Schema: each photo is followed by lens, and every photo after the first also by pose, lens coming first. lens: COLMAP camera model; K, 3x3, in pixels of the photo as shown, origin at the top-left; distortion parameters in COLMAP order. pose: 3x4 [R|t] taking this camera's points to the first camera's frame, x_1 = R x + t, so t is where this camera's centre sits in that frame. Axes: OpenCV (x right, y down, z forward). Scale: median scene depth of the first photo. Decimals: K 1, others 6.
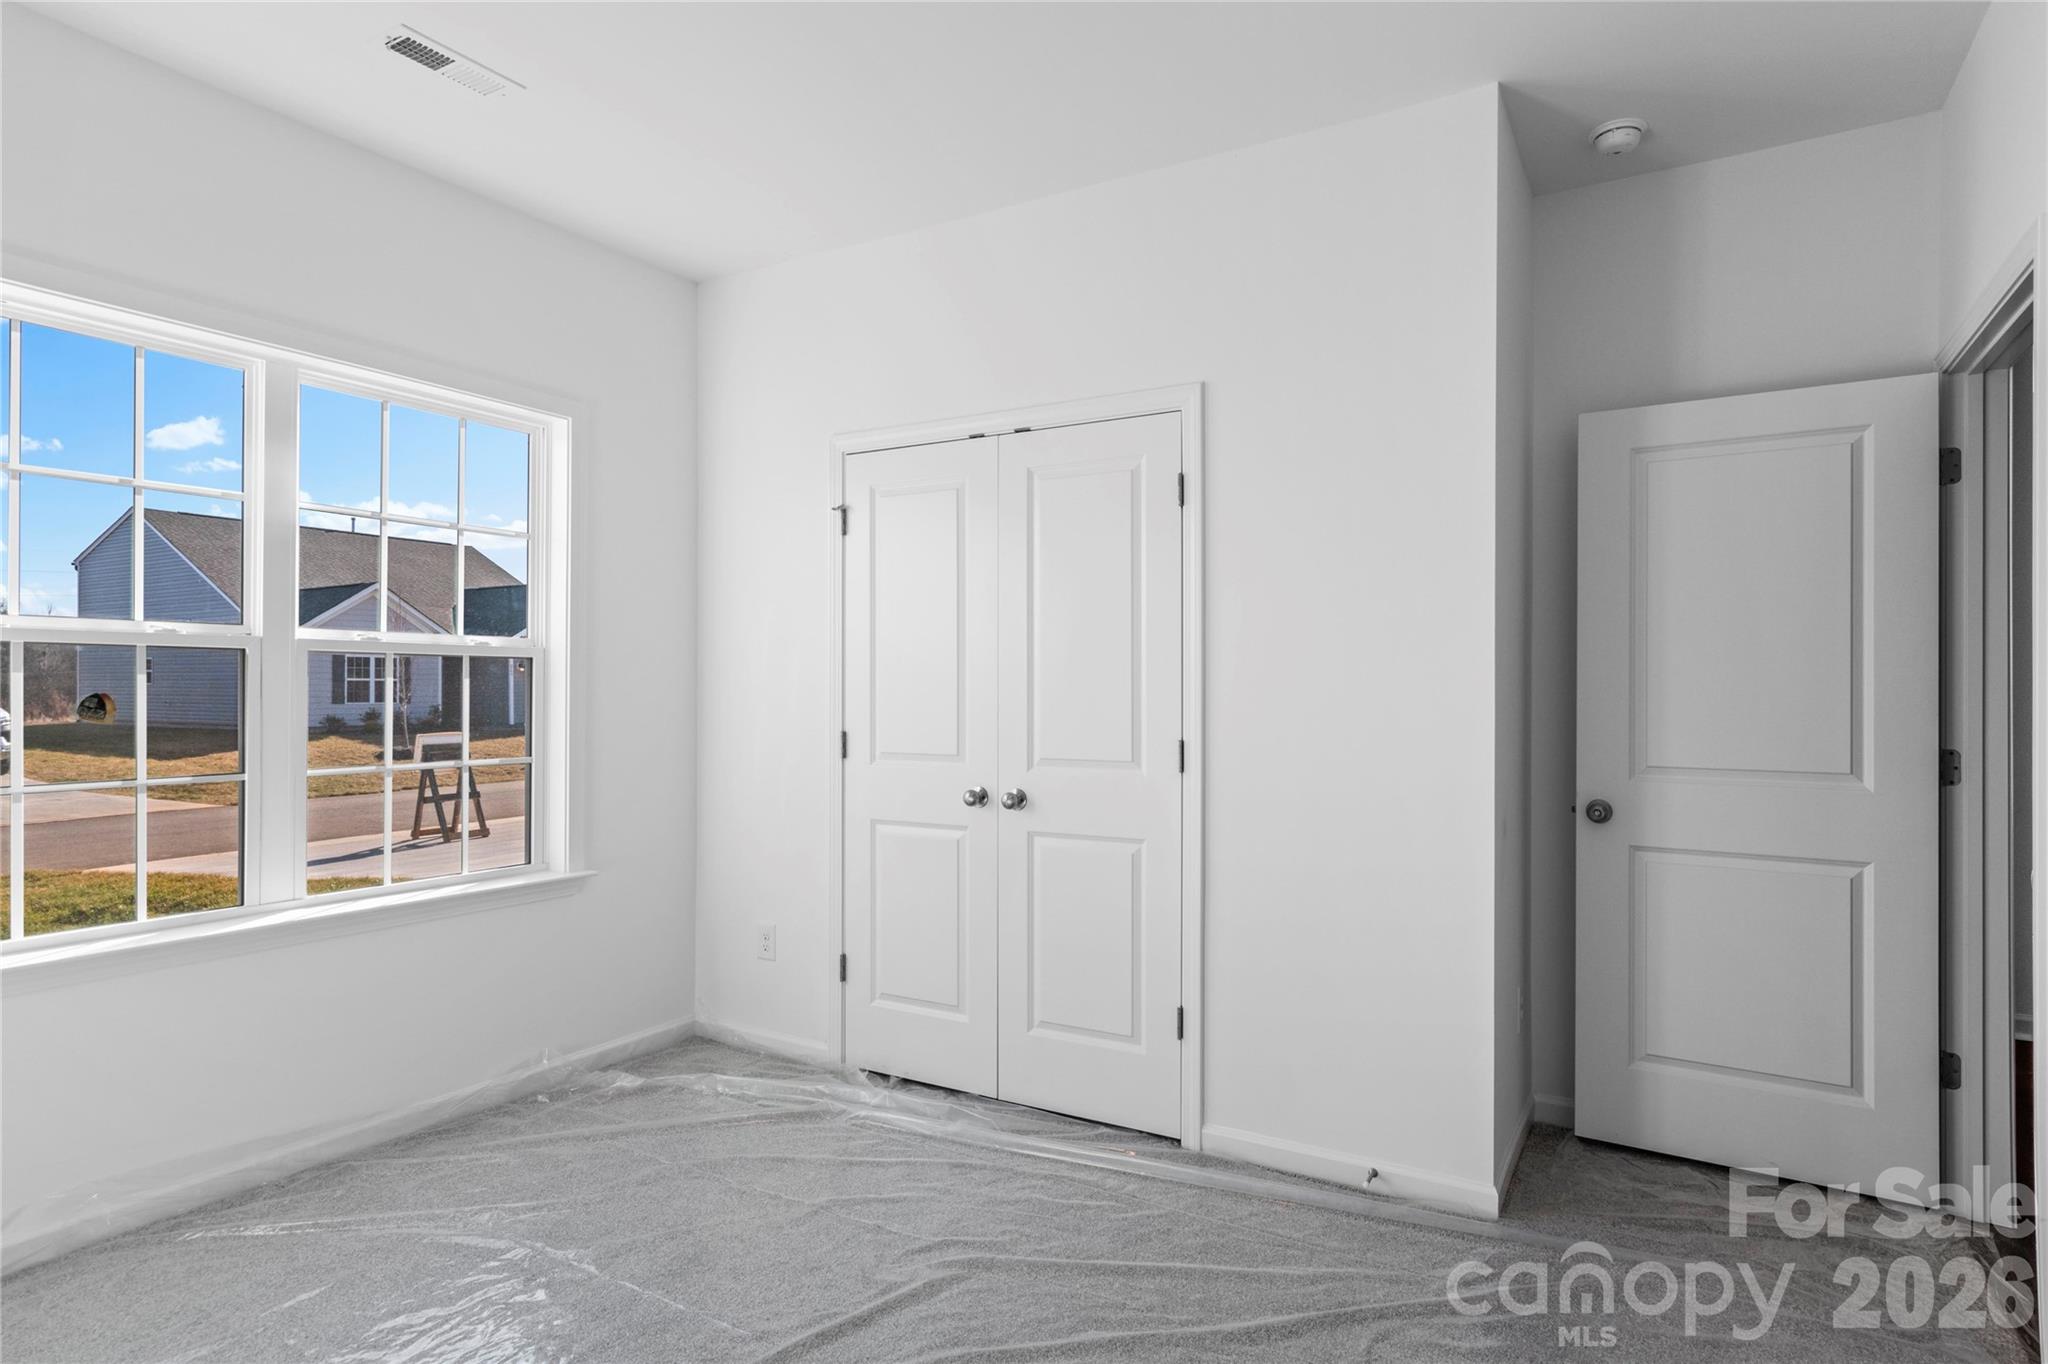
lens RADIAL K [[1083.4, 0, 1034.6], [0, 1083.4, 685.0], [0, 0, 1]] dist [0.002946, -0.000973]
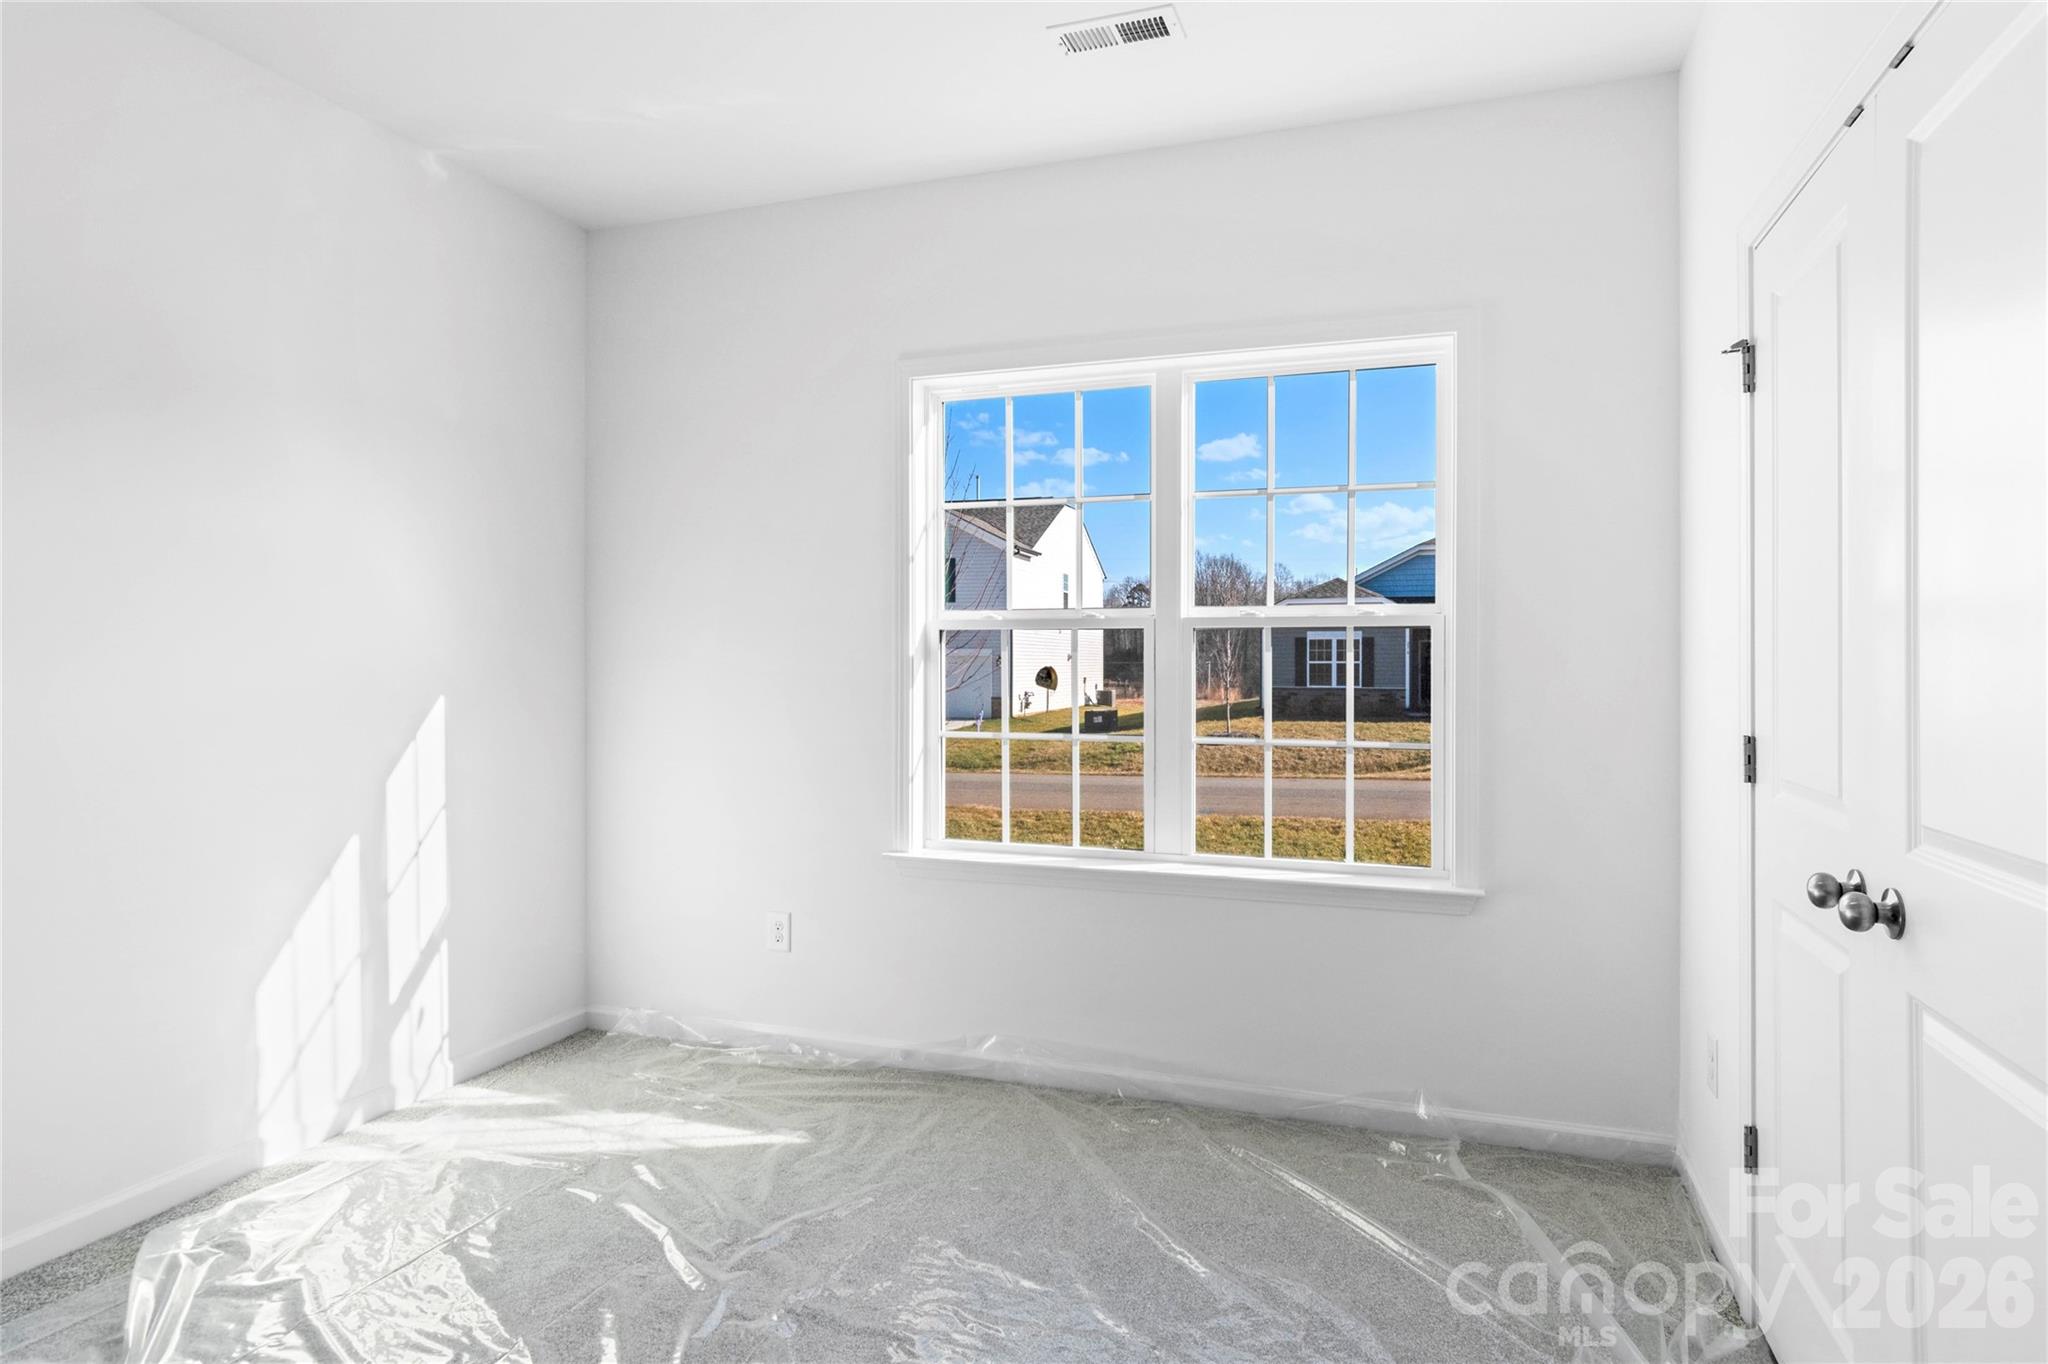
lens RADIAL K [[1083.4, 0, 1029.9], [0, 1083.4, 668.3], [0, 0, 1]] dist [0.002946, -0.000973]
pose [[0.230820, 0.003743, -0.972989, 0.293358], [0.000318, 0.999992, 0.003922, 0.004307], [0.972996, -0.001215, 0.230817, 0.501059]]
